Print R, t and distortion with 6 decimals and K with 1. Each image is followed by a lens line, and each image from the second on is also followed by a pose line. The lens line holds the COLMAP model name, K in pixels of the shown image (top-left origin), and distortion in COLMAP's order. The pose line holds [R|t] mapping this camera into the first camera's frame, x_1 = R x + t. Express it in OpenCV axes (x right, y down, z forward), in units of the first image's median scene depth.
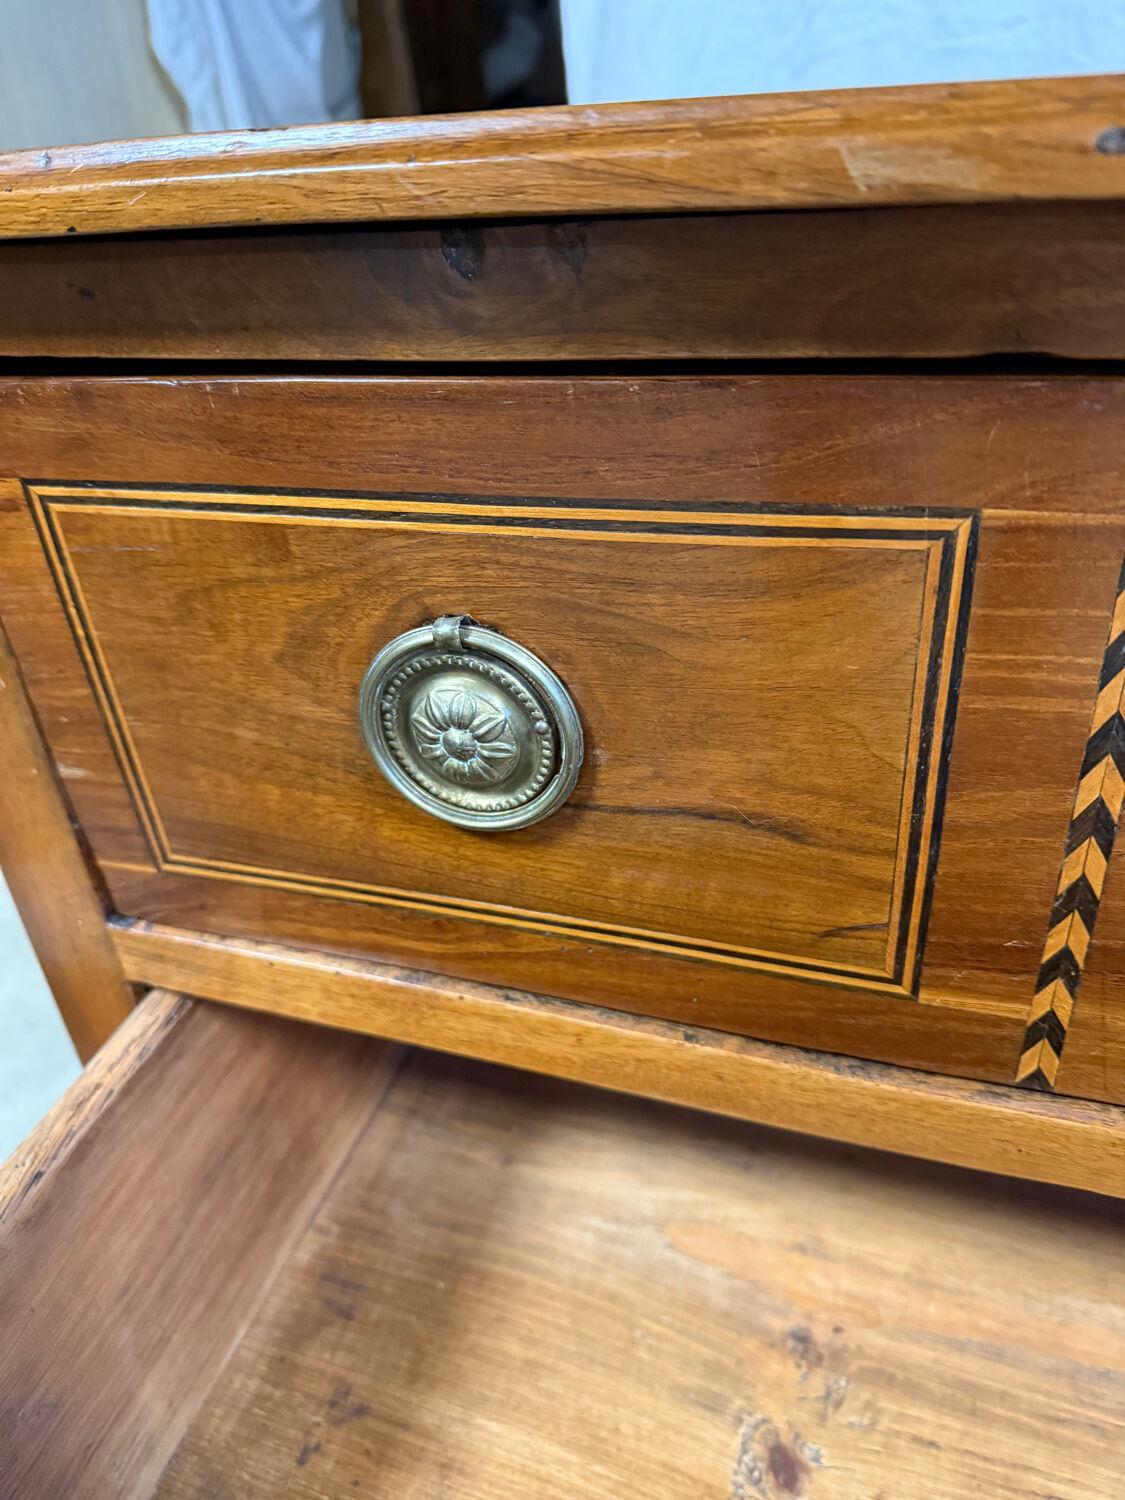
lens RADIAL K [[1094.7, 0, 558.0], [0, 1094.7, 749.3], [0, 0, 1]] dist [0.004557, -0.040822]
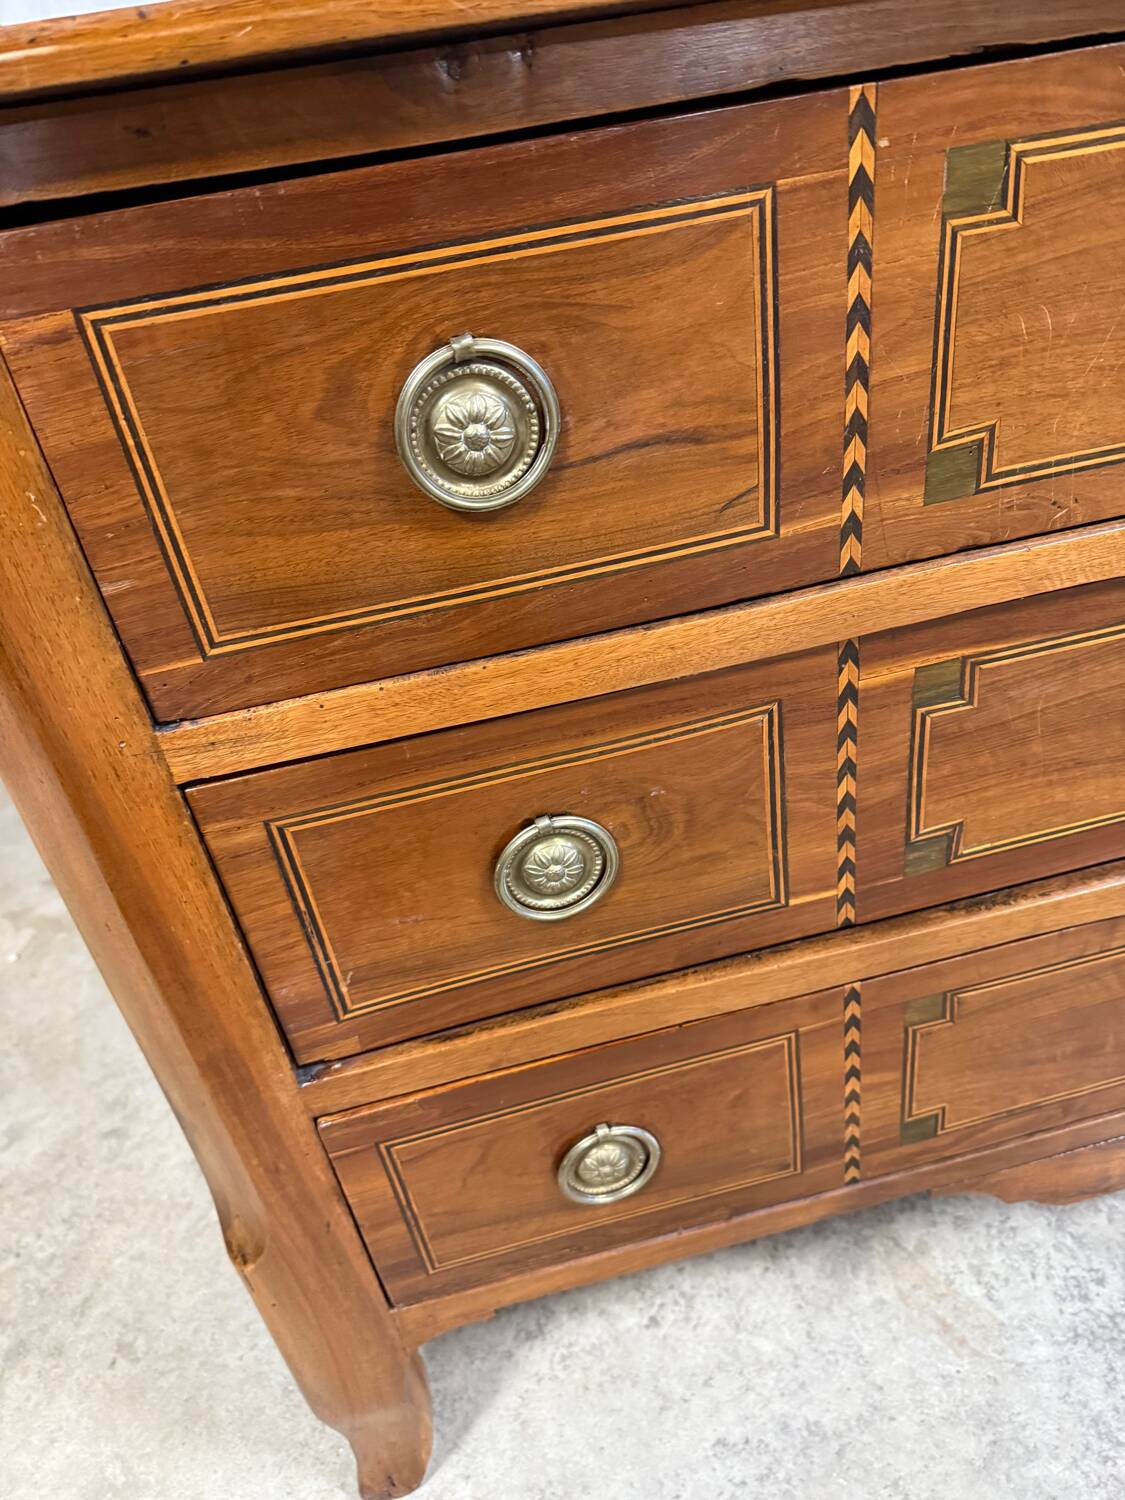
lens RADIAL K [[1082.1, 0, 559.7], [0, 1082.1, 743.7], [0, 0, 1]] dist [-0.003935, -0.008886]
pose [[0.856961, -0.313580, 0.409005, -0.700371], [0.320590, 0.945714, 0.053358, 0.334652], [-0.403534, 0.085397, 0.910971, -0.286228]]
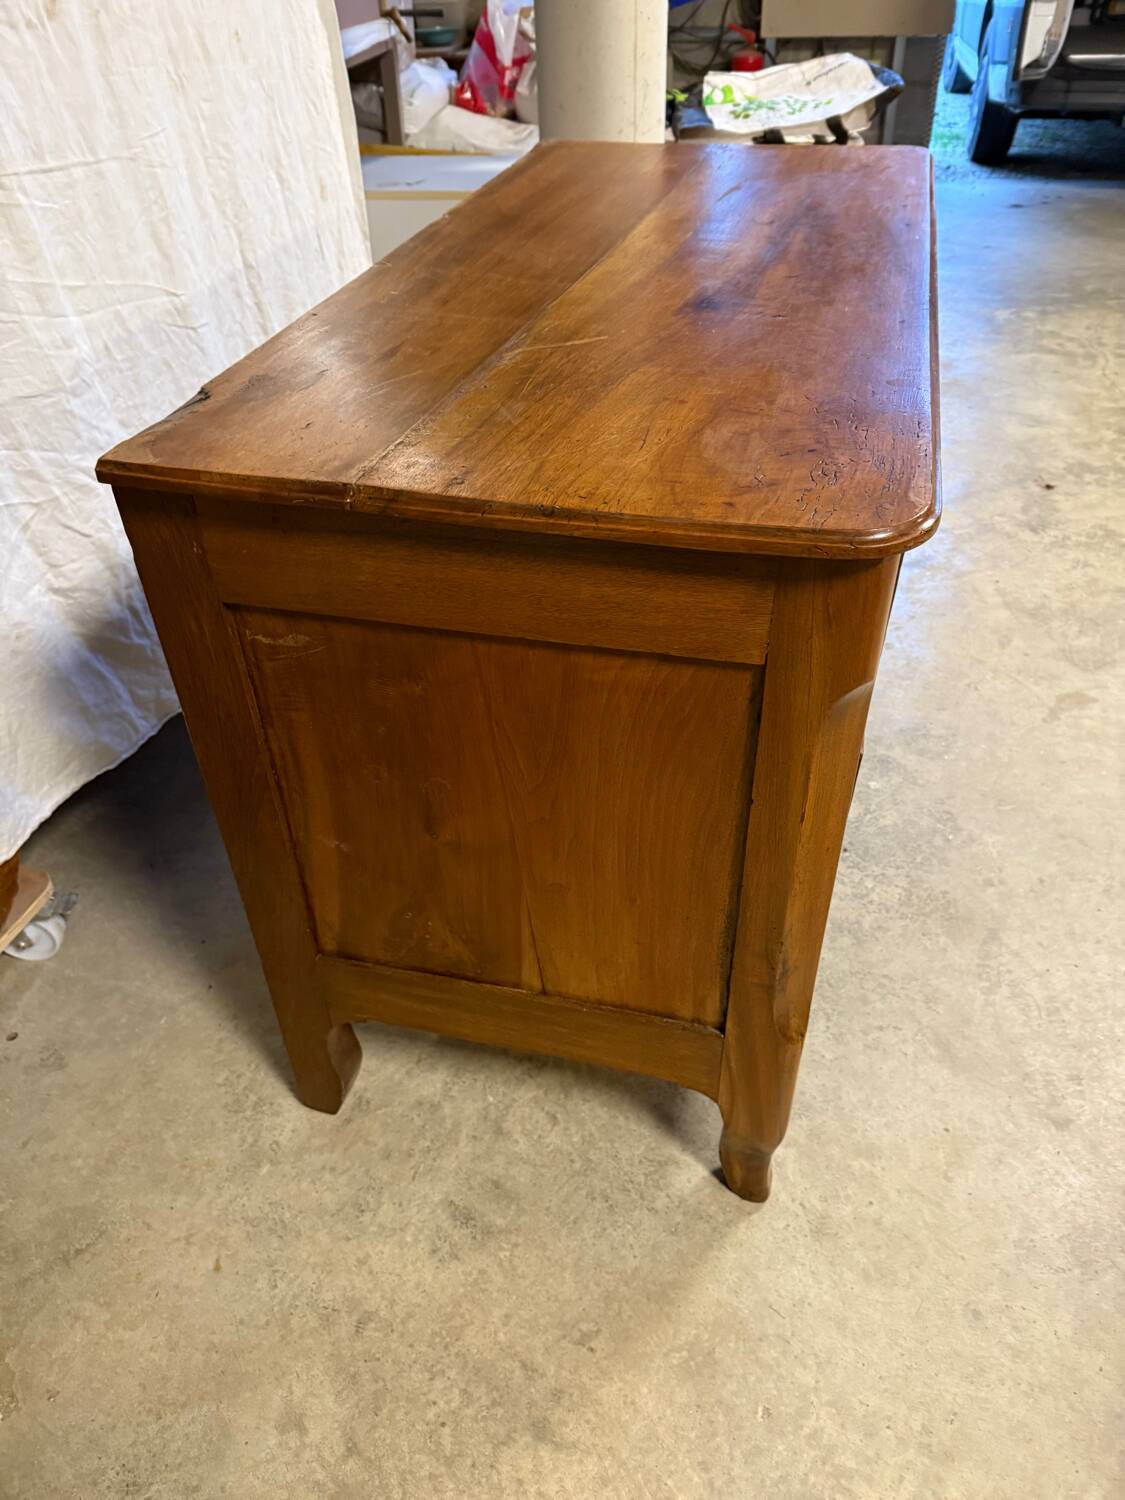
lens RADIAL K [[1070.1, 0, 555.9], [0, 1070.1, 745.3], [0, 0, 1]] dist [0.037495, -0.036203]
pose [[-0.083451, -0.558393, 0.825368, -3.237078], [0.536419, 0.672847, 0.509443, -1.907609], [-0.839816, 0.485257, 0.243383, 1.376202]]
